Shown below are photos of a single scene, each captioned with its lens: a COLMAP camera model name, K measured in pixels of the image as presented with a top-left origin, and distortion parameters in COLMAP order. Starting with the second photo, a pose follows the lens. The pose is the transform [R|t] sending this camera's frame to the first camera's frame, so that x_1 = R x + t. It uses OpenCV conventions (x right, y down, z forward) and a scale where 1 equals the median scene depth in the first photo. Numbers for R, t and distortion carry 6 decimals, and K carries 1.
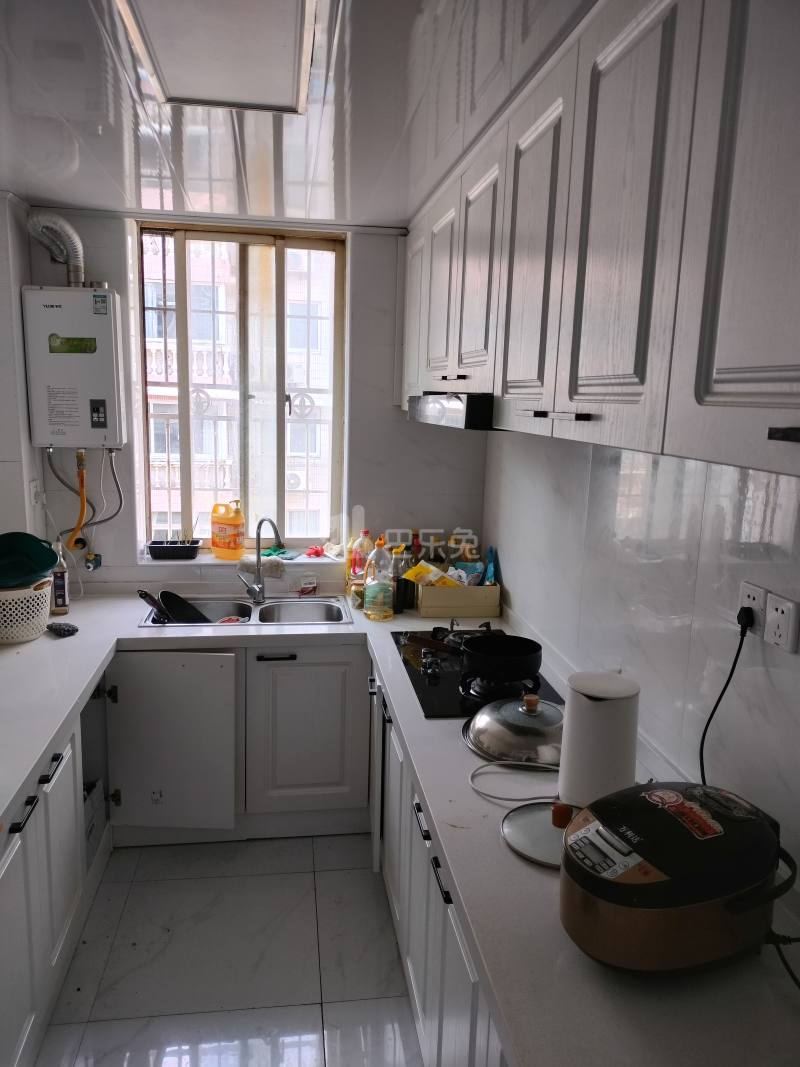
lens RADIAL K [[809.7, 0, 400.0], [0, 809.7, 533.5], [0, 0, 1]] dist [0.052239, -0.084983]
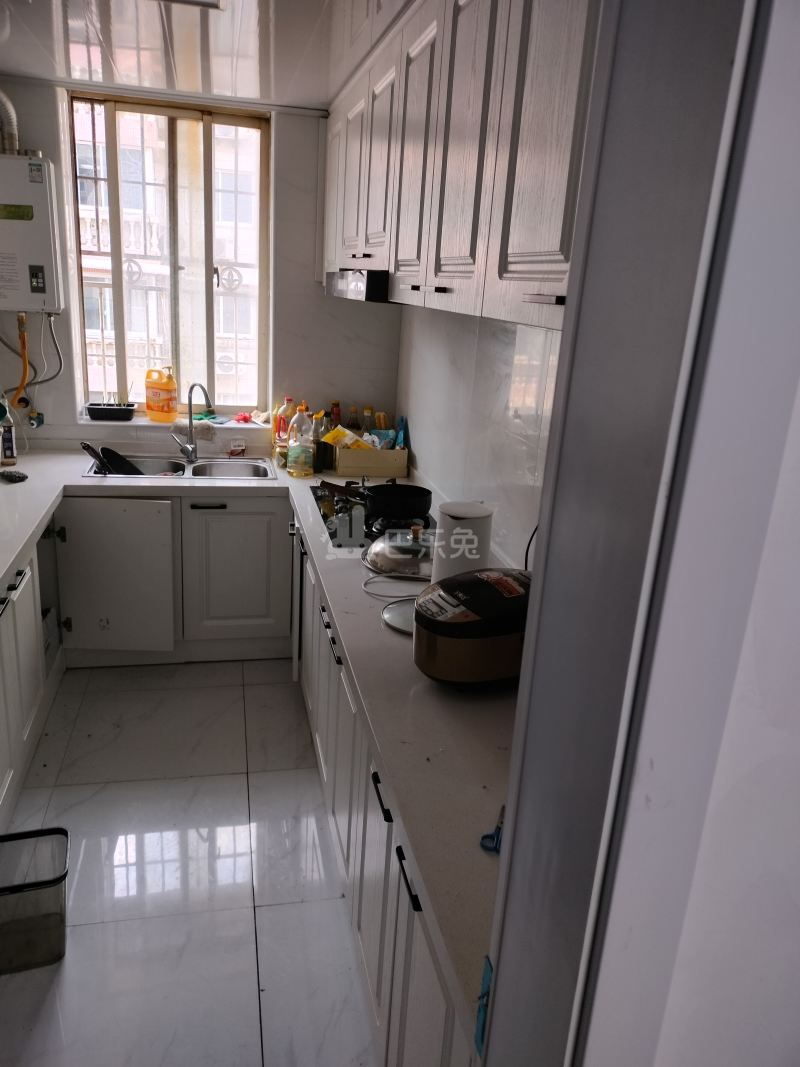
lens RADIAL K [[809.7, 0, 400.0], [0, 809.7, 533.5], [0, 0, 1]] dist [0.052239, -0.084983]
pose [[0.996848, 0.011037, 0.078570, 0.025934], [-0.021577, 0.990666, 0.134593, 0.030058], [-0.076351, -0.135864, 0.987781, -0.144852]]
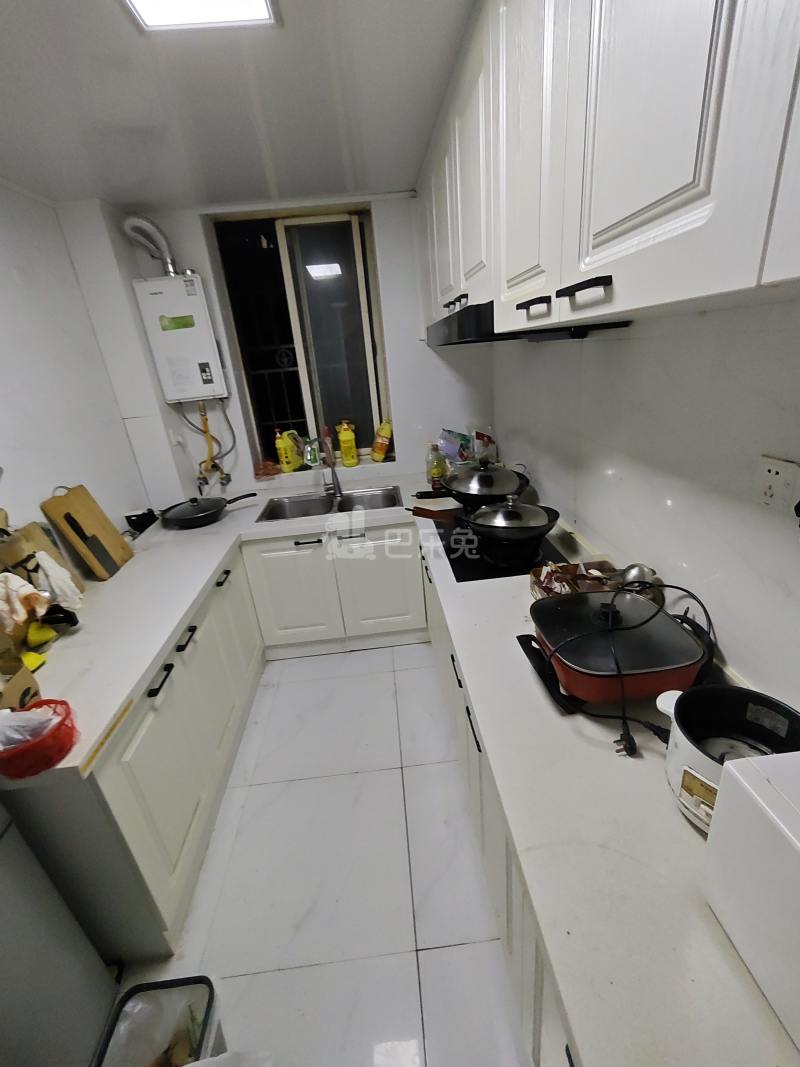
lens RADIAL K [[458.7, 0, 400.0], [0, 458.7, 533.5], [0, 0, 1]] dist [-0.012861, 0.009056]
pose [[0.990196, -0.082465, -0.112747, 0.021957], [0.104066, 0.973923, 0.201604, -0.003829], [0.093181, -0.211361, 0.972956, 0.213497]]
